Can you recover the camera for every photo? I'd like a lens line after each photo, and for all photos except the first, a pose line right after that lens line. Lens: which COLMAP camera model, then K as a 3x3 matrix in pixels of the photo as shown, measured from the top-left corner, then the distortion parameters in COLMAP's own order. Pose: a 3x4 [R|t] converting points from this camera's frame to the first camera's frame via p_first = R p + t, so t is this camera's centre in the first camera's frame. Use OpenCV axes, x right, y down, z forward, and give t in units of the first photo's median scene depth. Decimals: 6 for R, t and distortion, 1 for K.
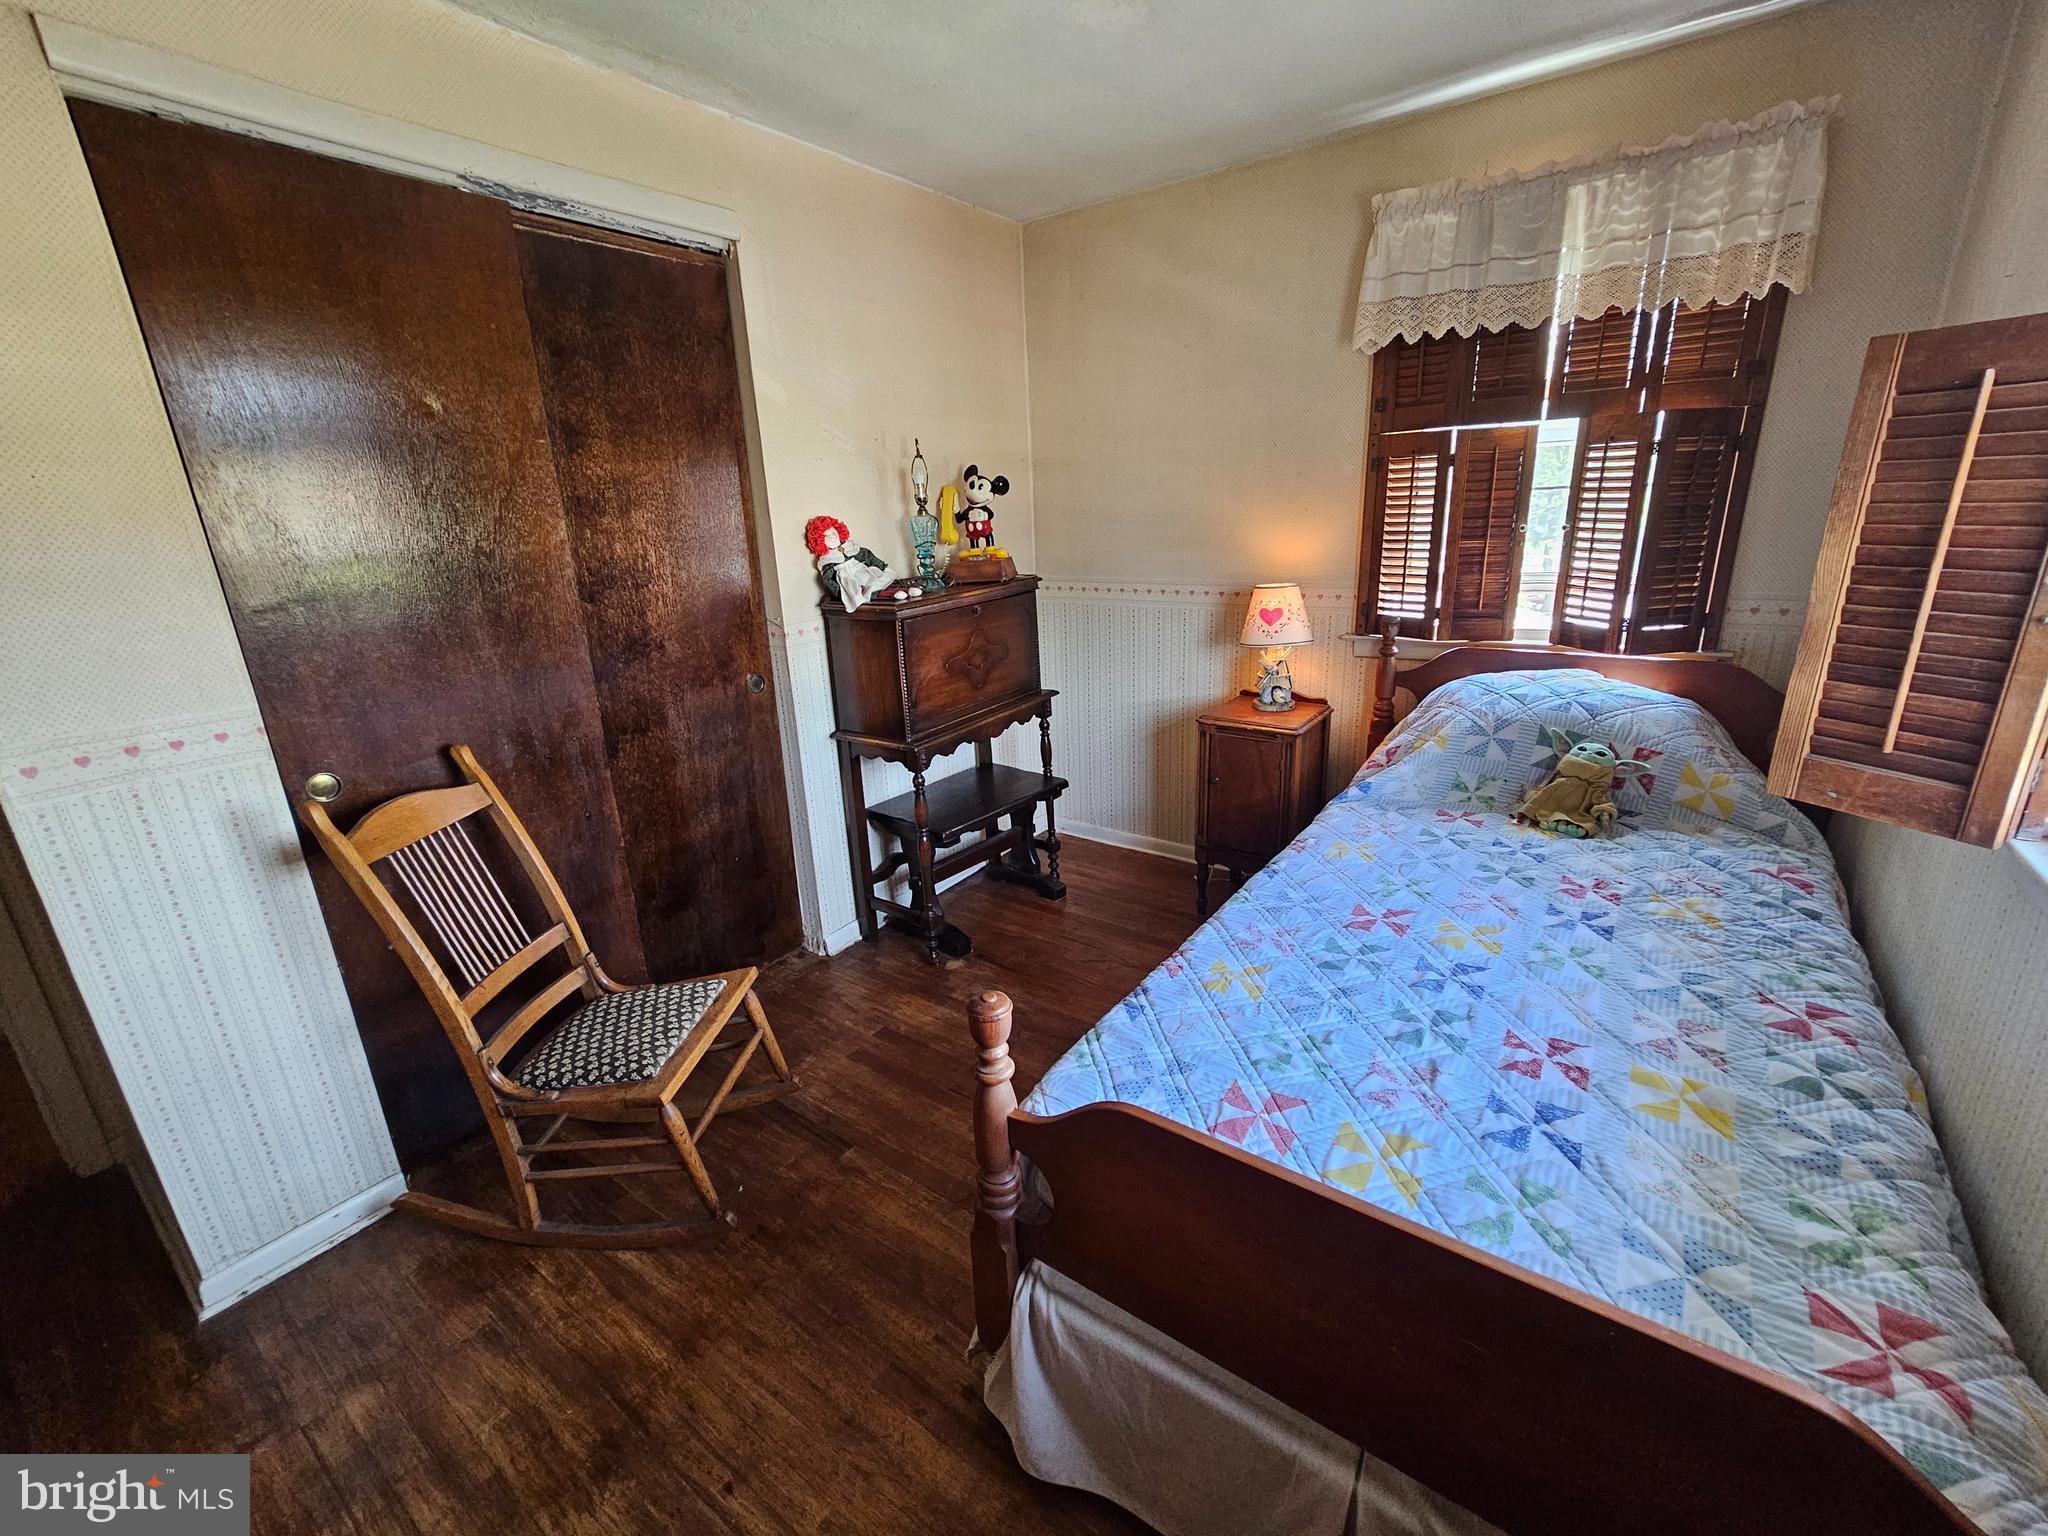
lens RADIAL K [[839.9, 0, 1033.9], [0, 839.9, 751.0], [0, 0, 1]] dist [-0.001253, 0.000597]
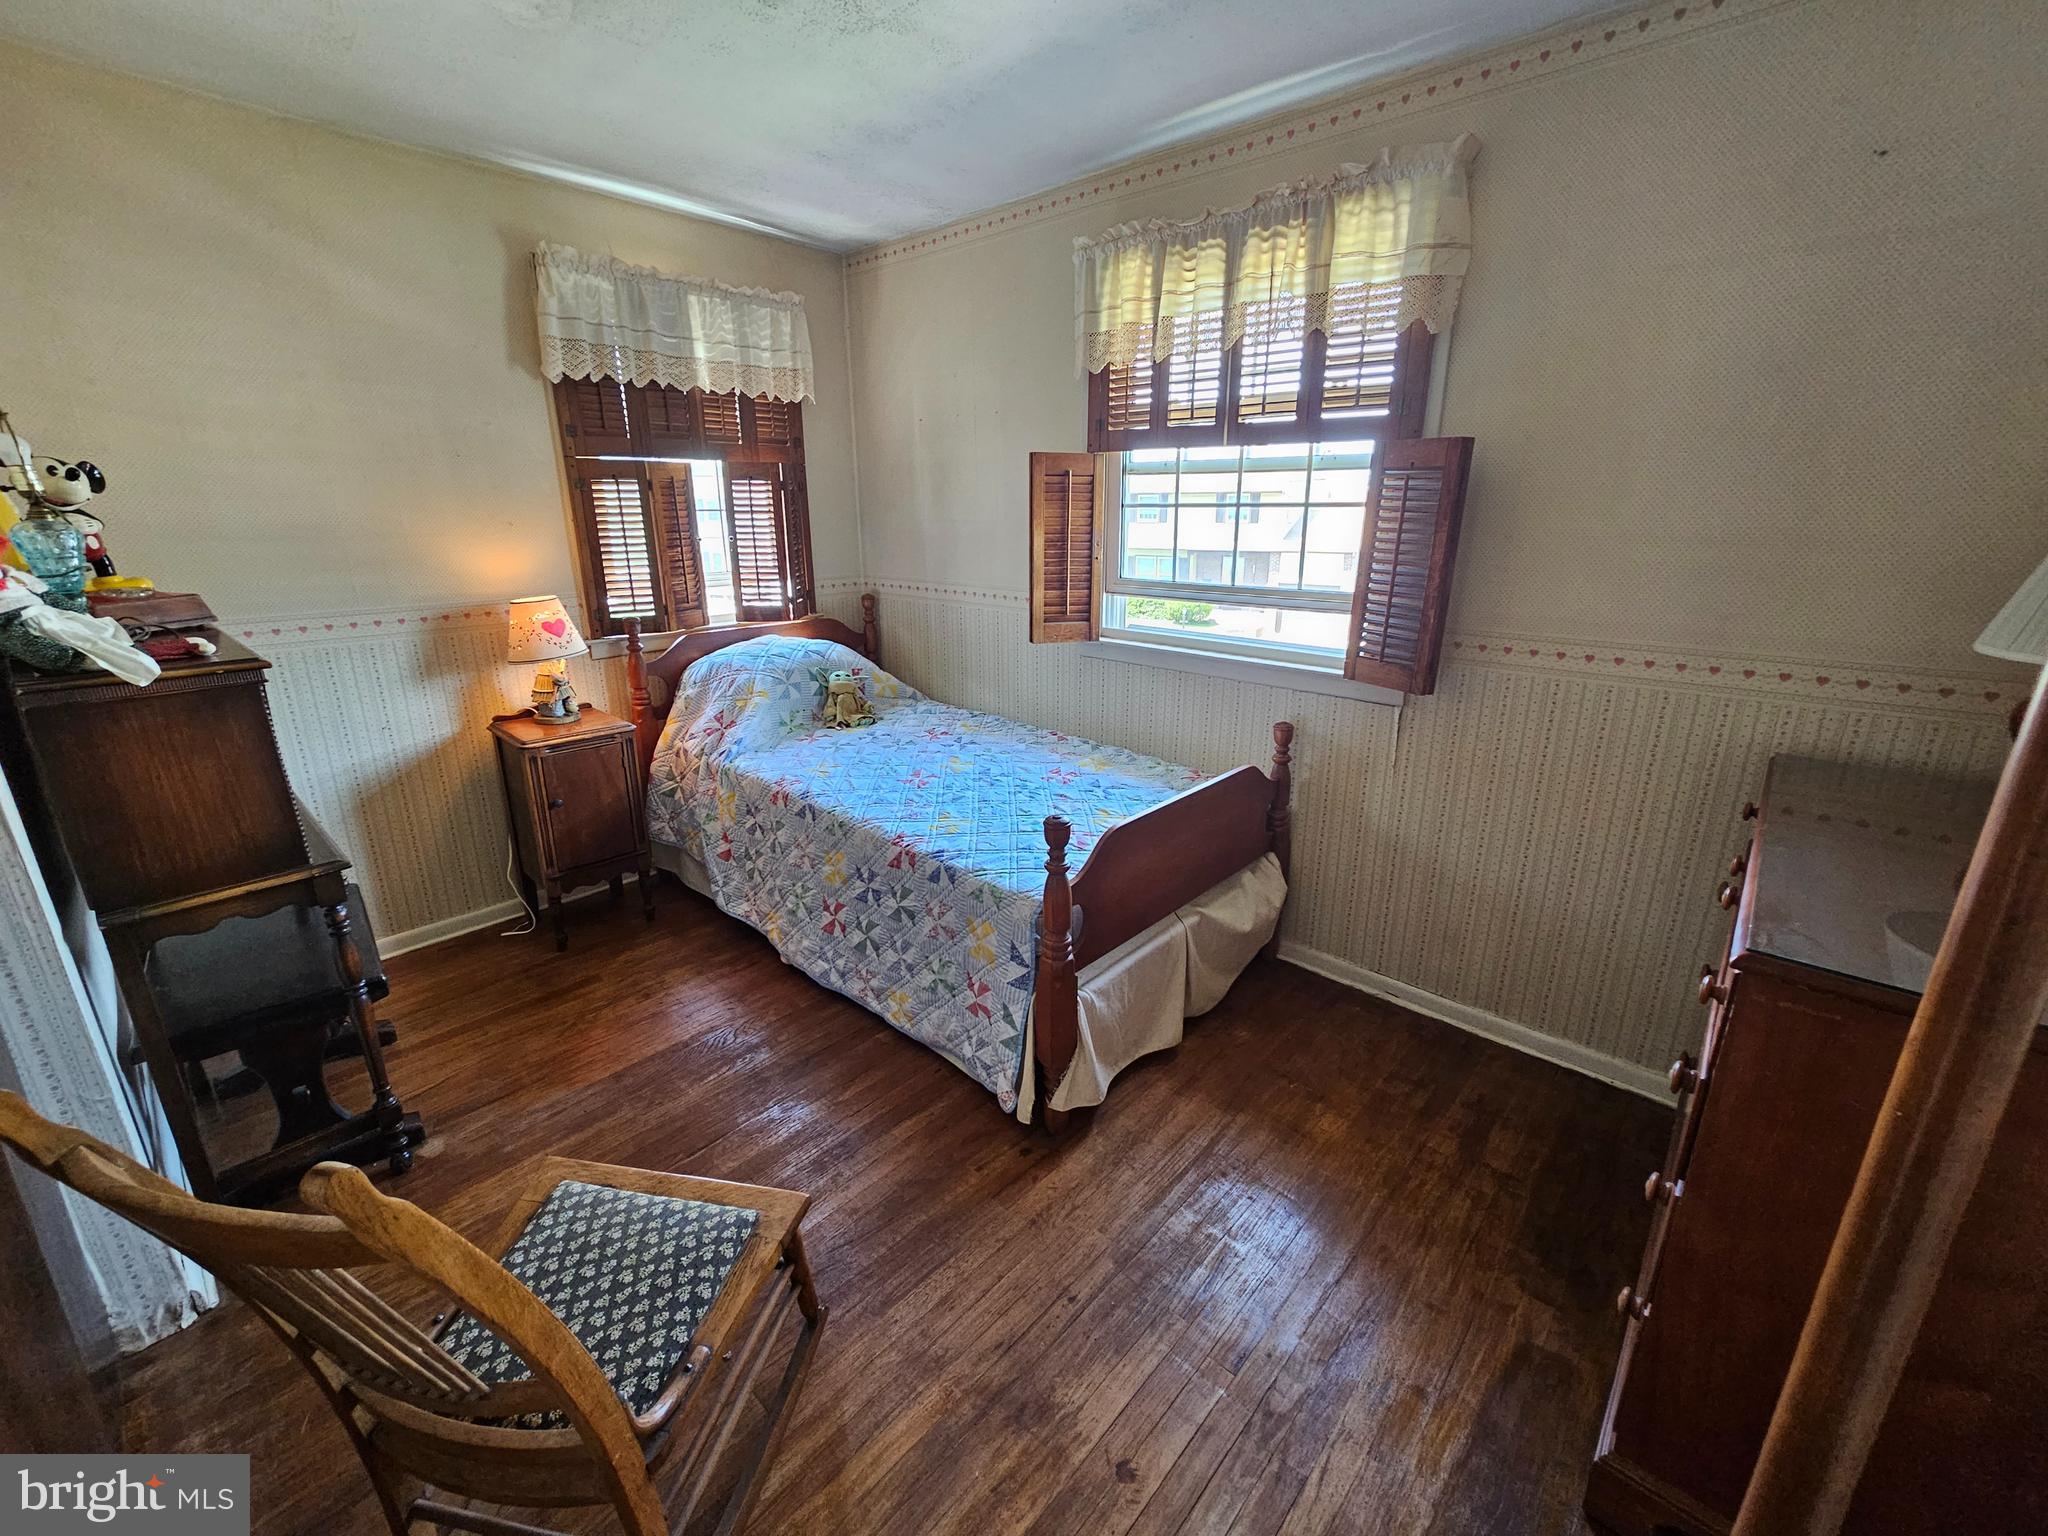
lens RADIAL K [[839.9, 0, 1033.9], [0, 839.9, 751.0], [0, 0, 1]] dist [-0.001253, 0.000597]
pose [[0.122358, -0.241772, 0.962588, -0.772989], [0.280565, 0.938742, 0.200119, -0.074255], [-0.952004, 0.245582, 0.182696, 0.362362]]
